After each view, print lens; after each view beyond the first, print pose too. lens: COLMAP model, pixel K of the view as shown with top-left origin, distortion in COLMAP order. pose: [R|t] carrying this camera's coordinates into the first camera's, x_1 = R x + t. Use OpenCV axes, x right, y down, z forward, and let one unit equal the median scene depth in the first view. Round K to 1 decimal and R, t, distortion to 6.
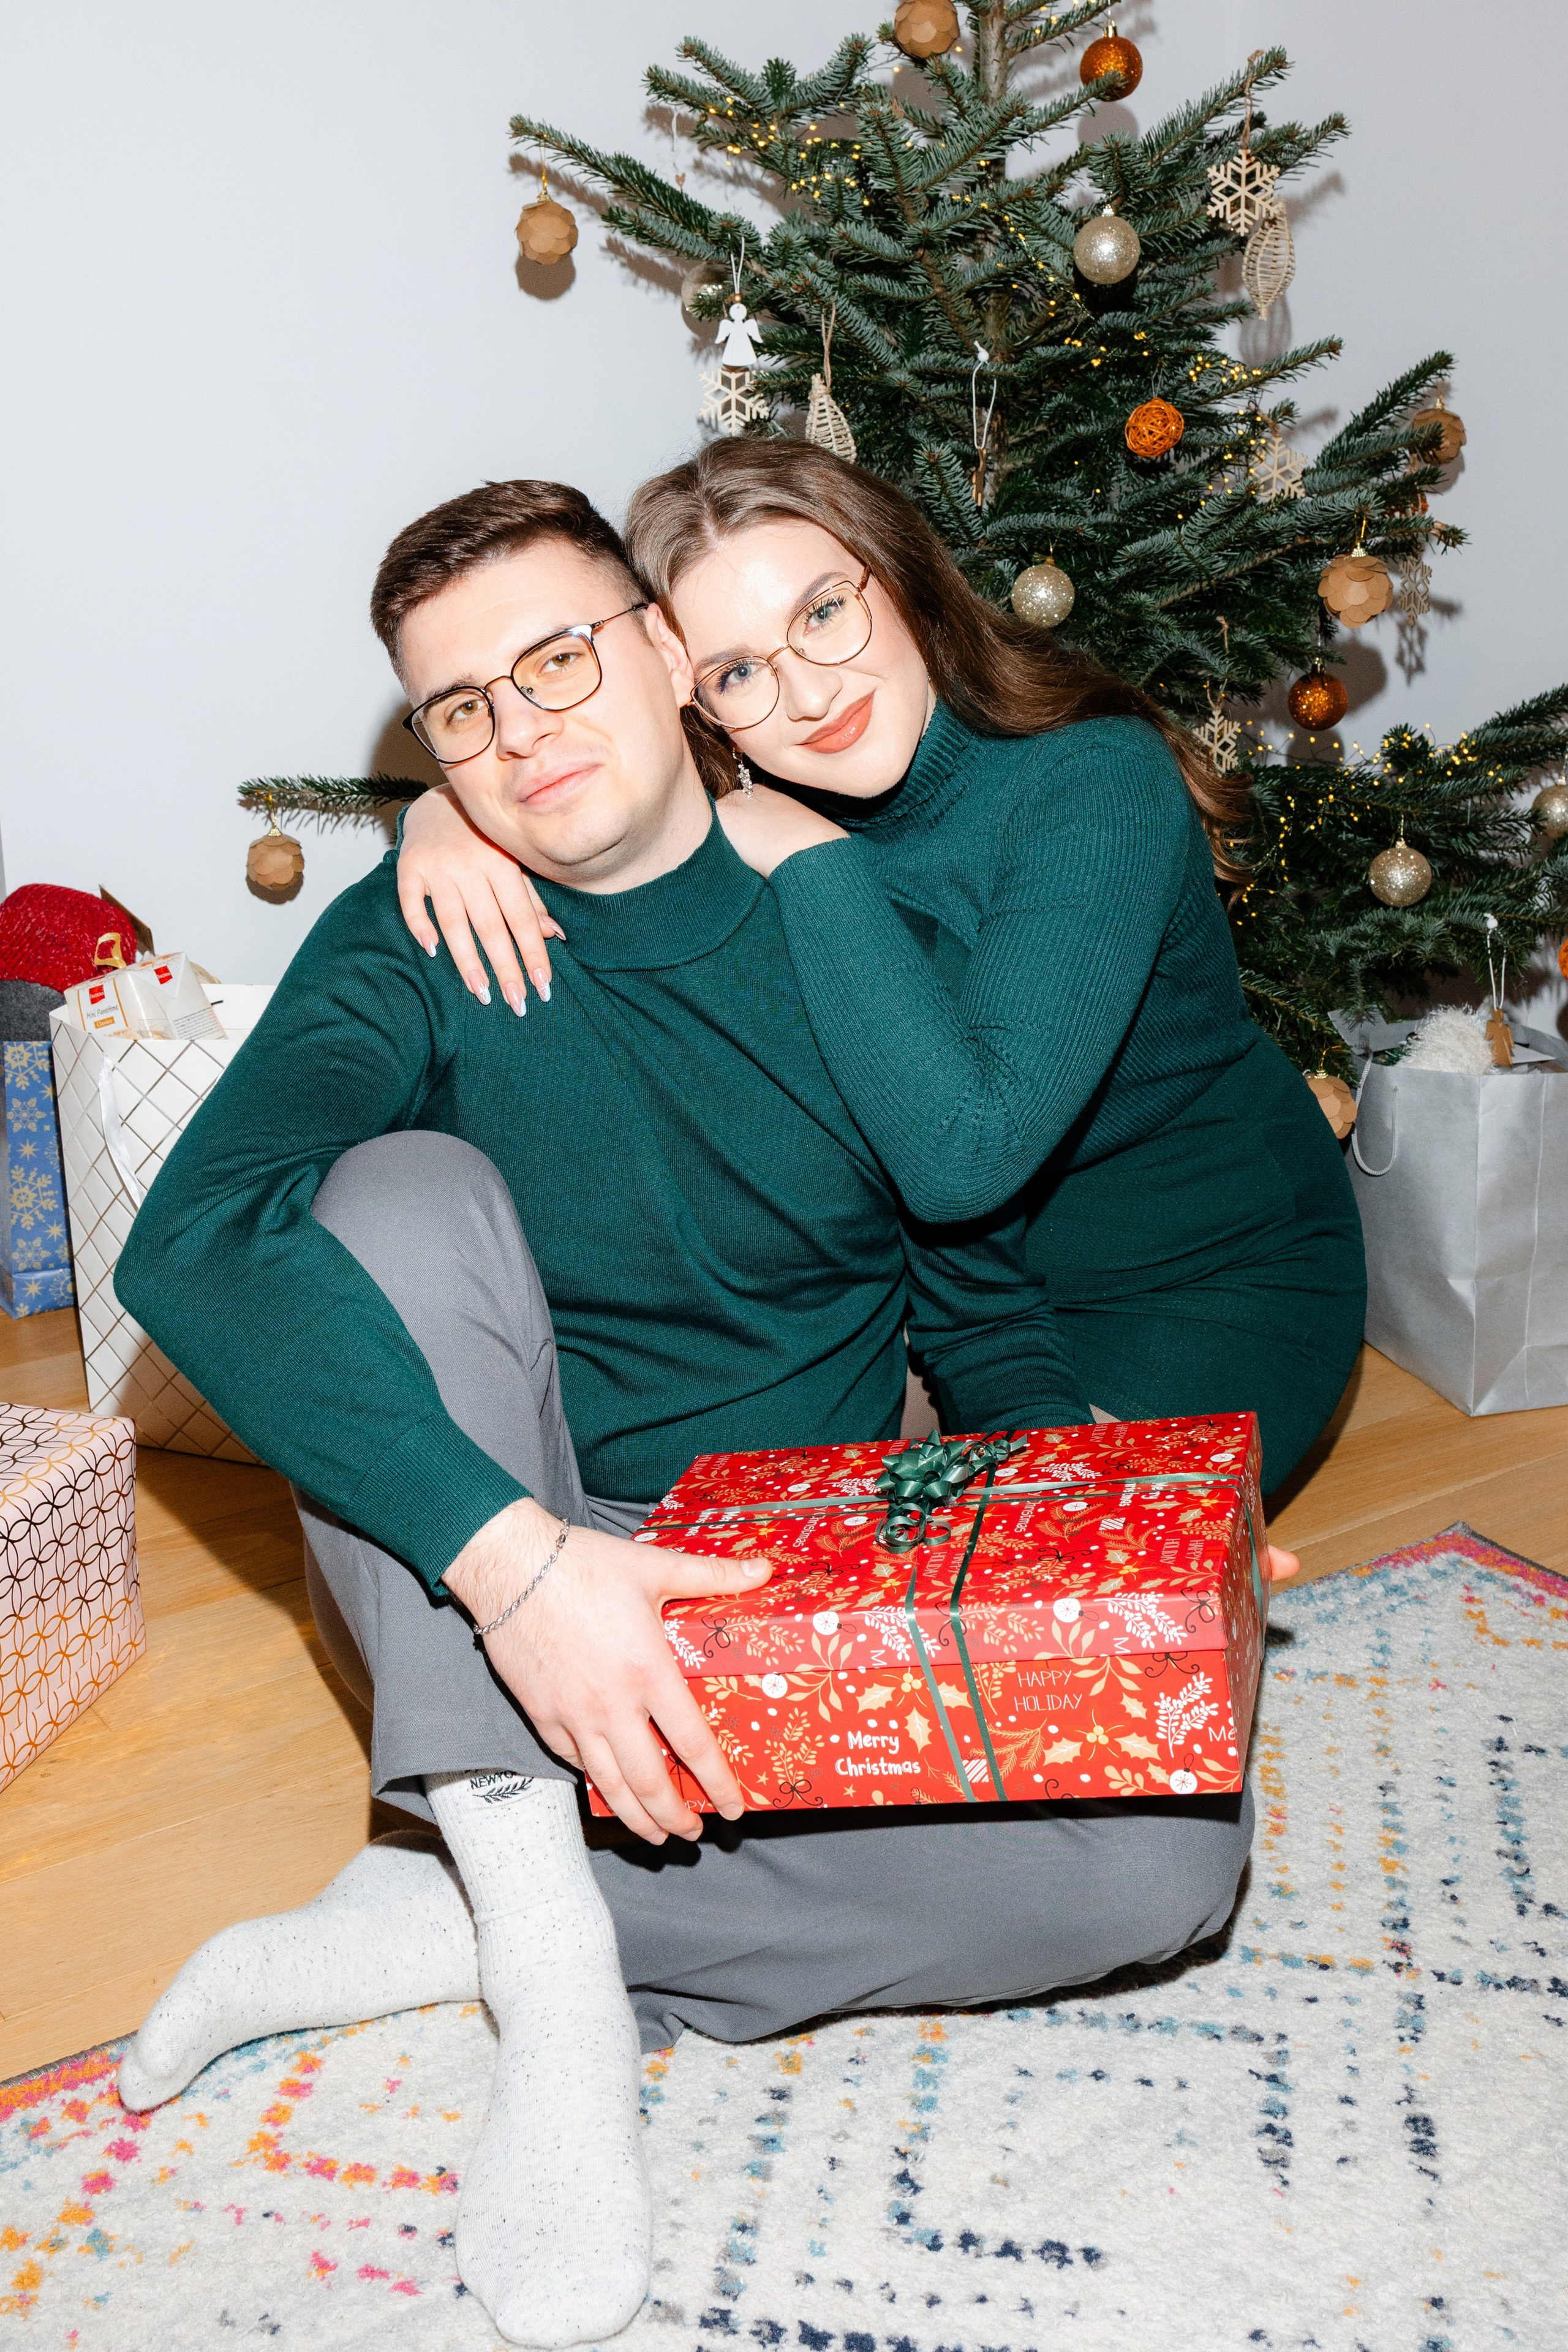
lens RADIAL K [[2642.6, 0, 727.6], [0, 2642.6, 1057.5], [0, 0, 1]] dist [0.004757, 0.038707]
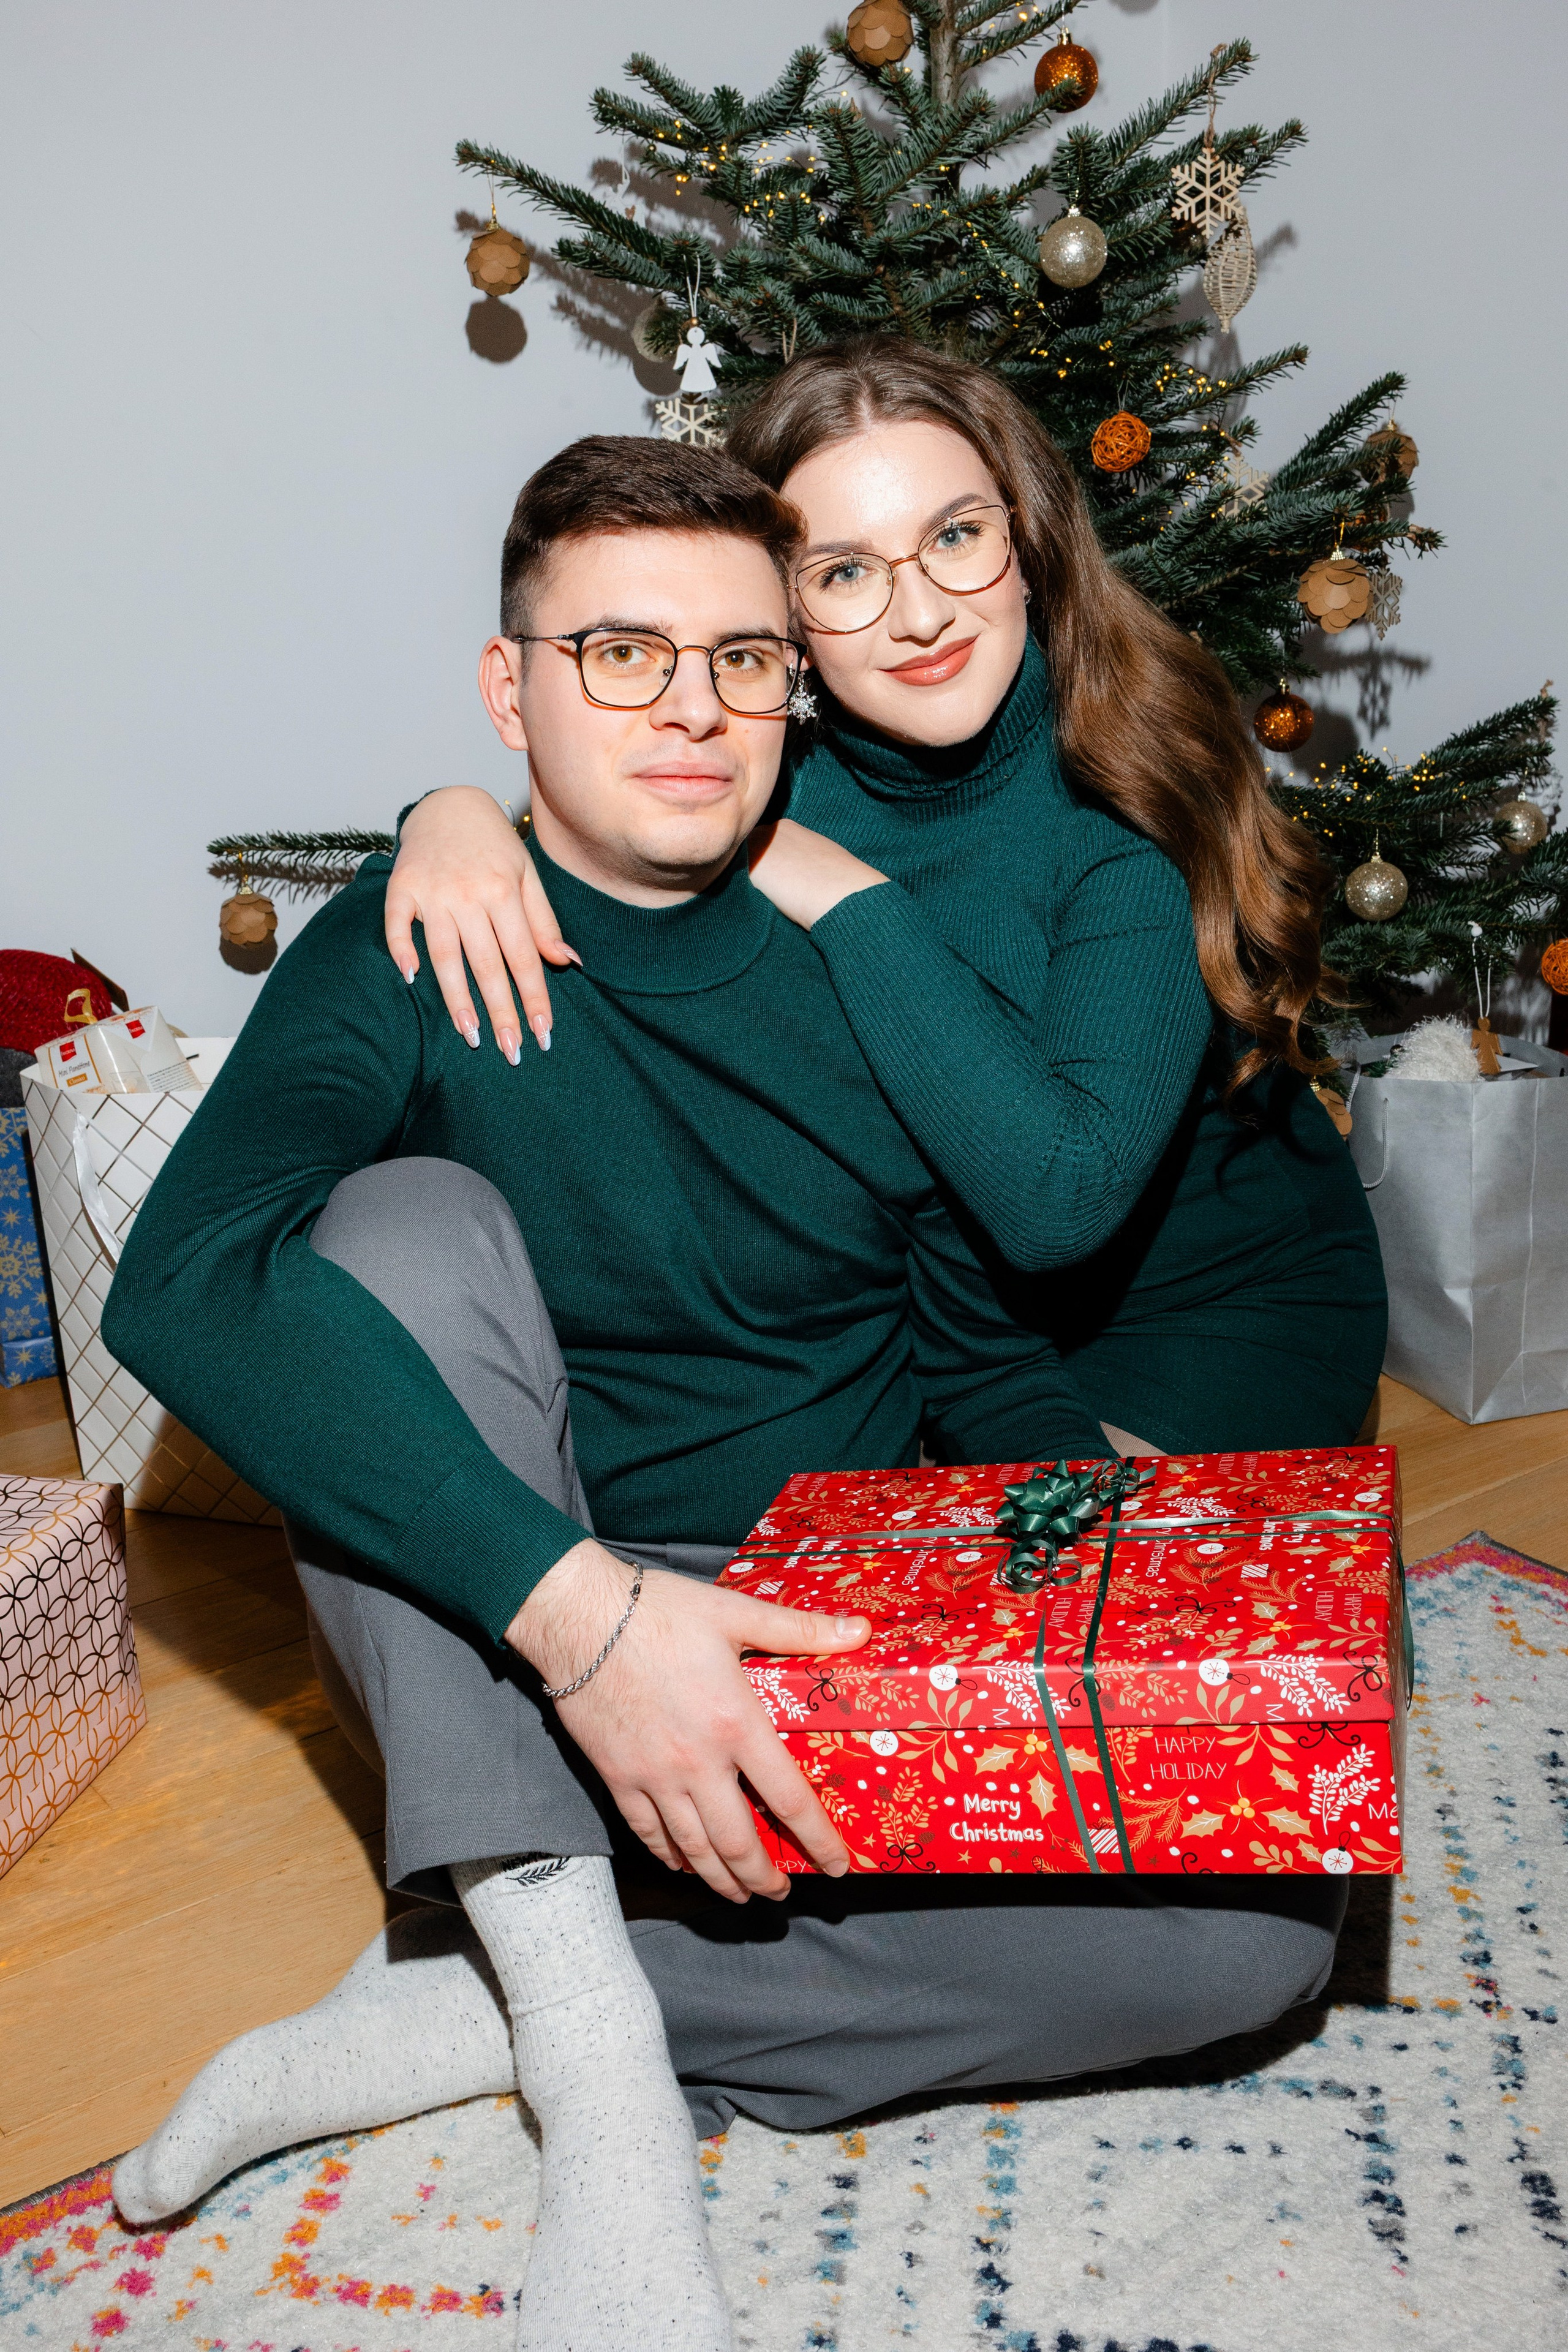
lens RADIAL K [[2452.7, 0, 748.1], [0, 2452.7, 1190.8], [0, 0, 1]] dist [0.010121, 0.010362]
pose [[0.998951, -0.038648, 0.024576, -0.014054], [0.037946, 0.998876, 0.028402, 0.012535], [-0.025646, -0.027440, 0.999294, 0.096159]]
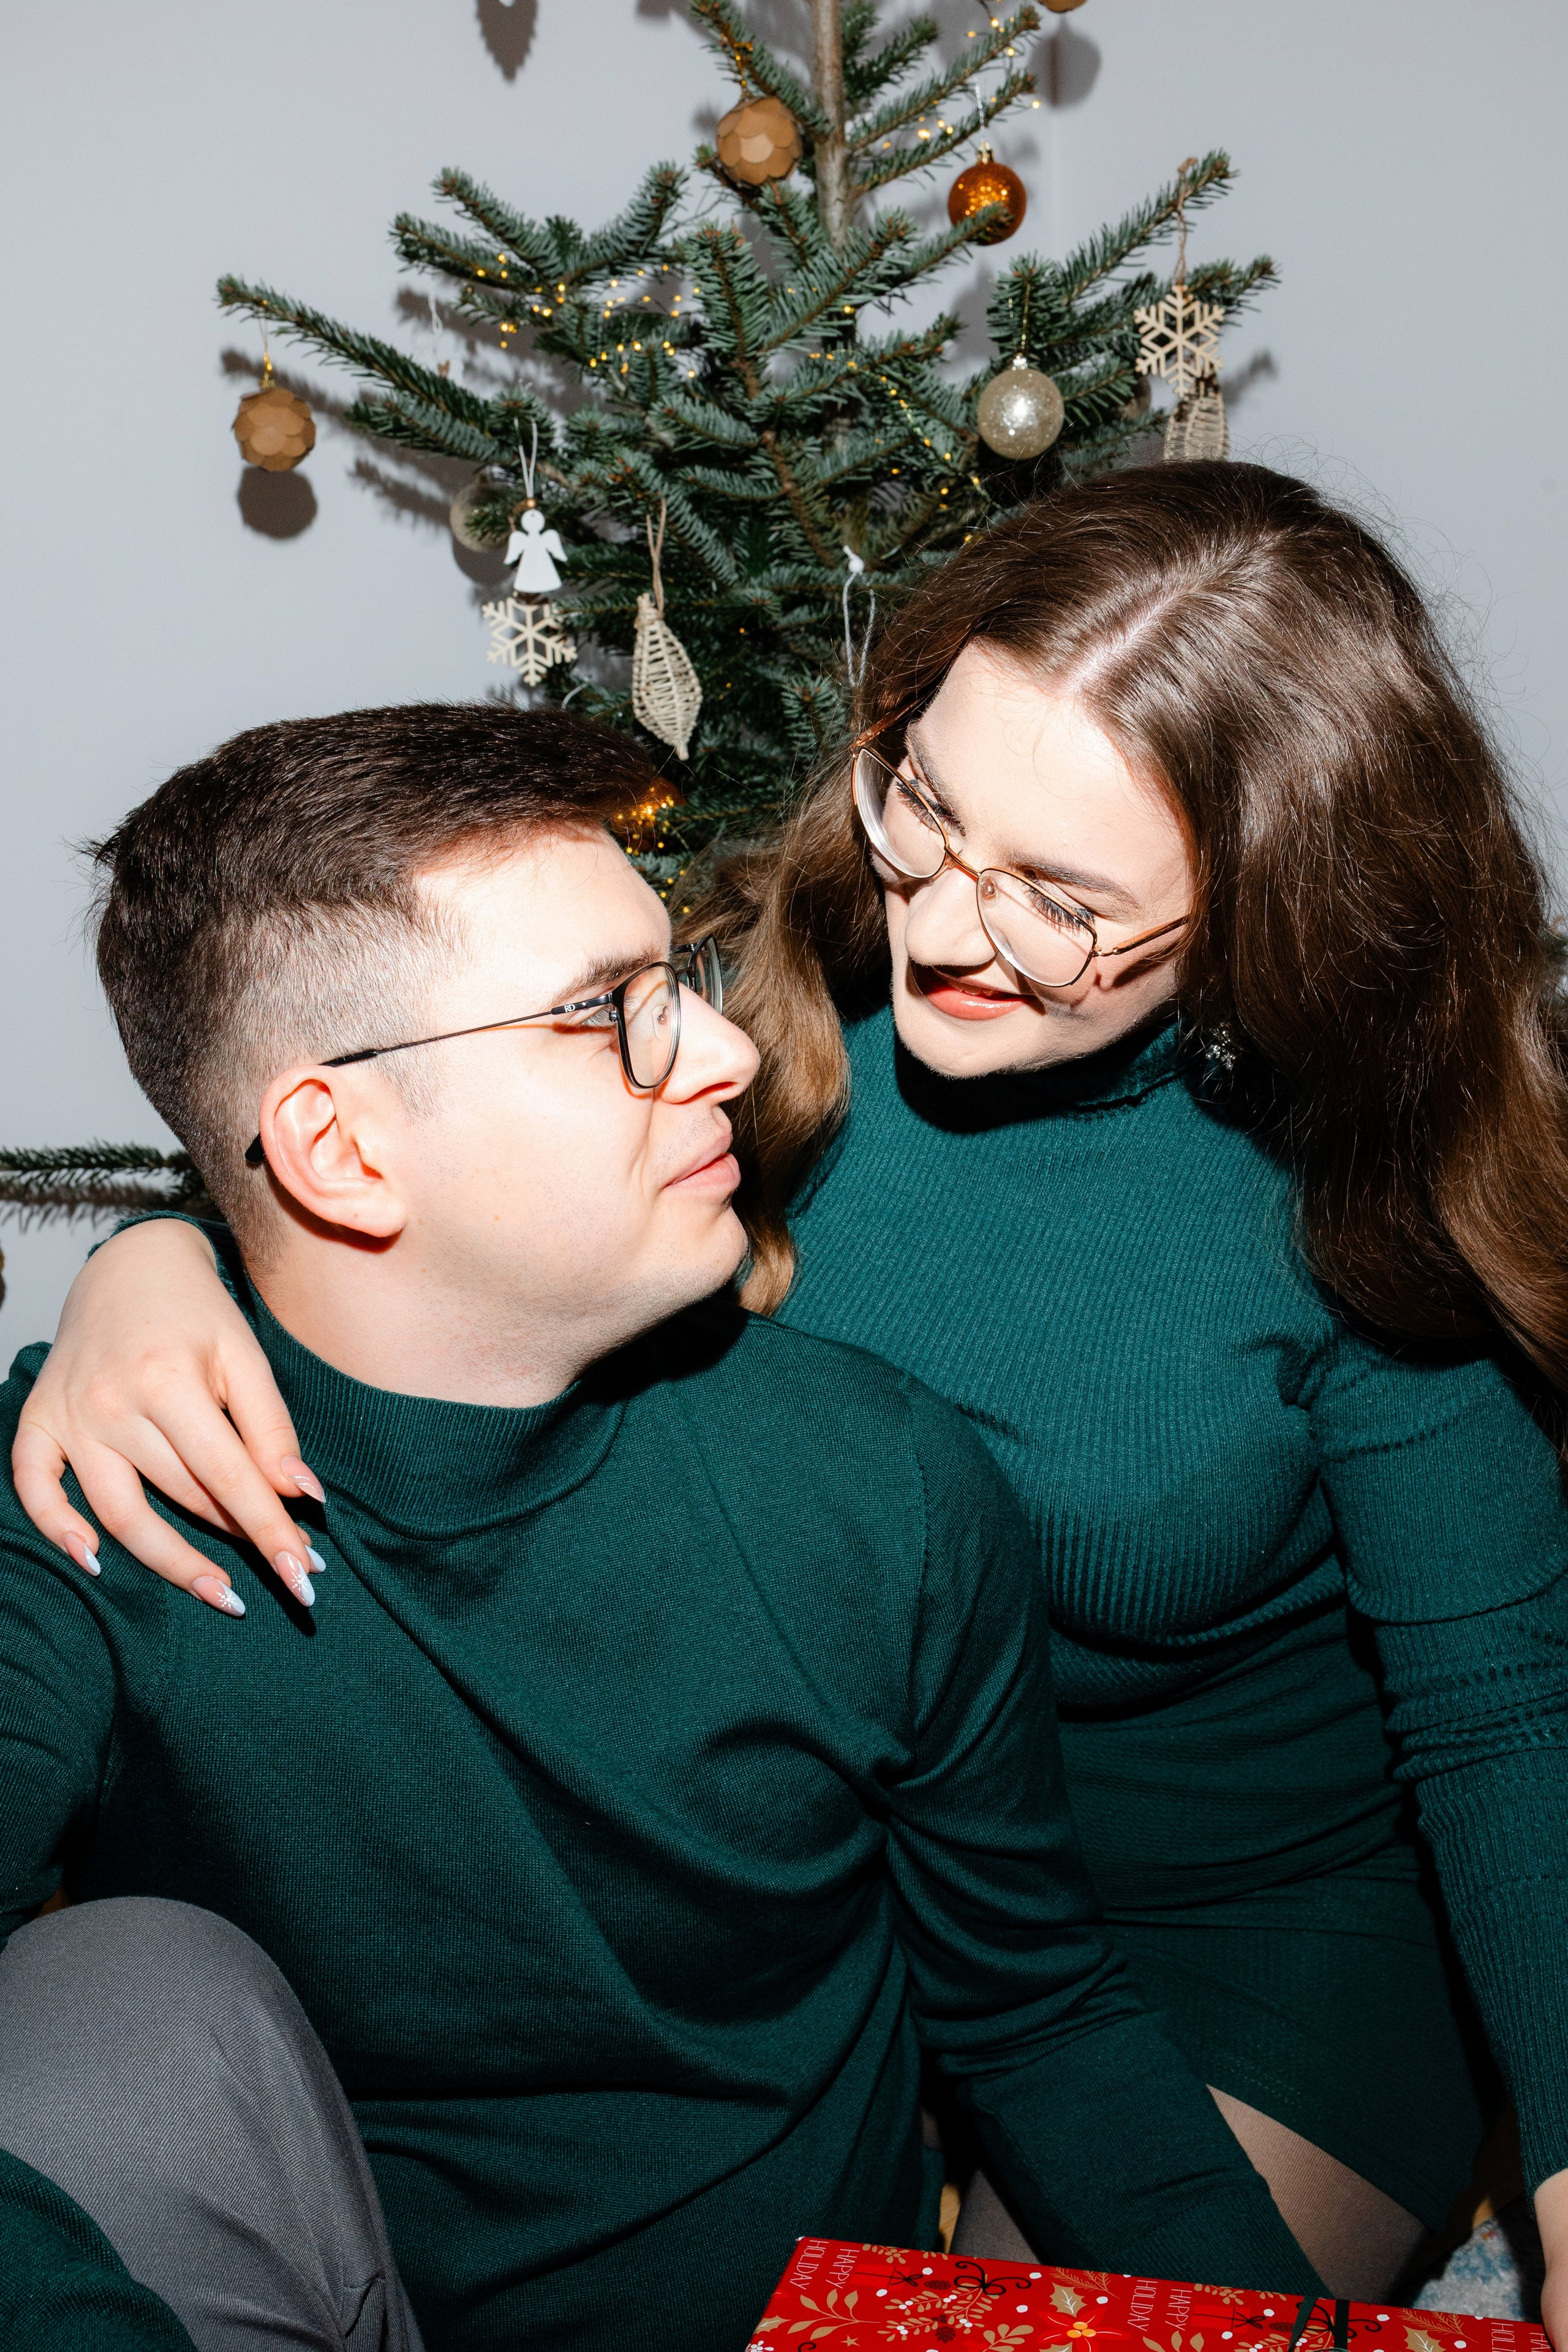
lens RADIAL K [[2659.7, 0, 771.4], [0, 2659.7, 1235.9], [0, 0, 1]] dist [0.028822, 0.007894]
pose [[0.993435, -0.060729, 0.096950, -0.018341], [0.064649, 0.997191, -0.037816, -0.051444], [-0.094381, 0.043836, 0.994571, 0.287814]]
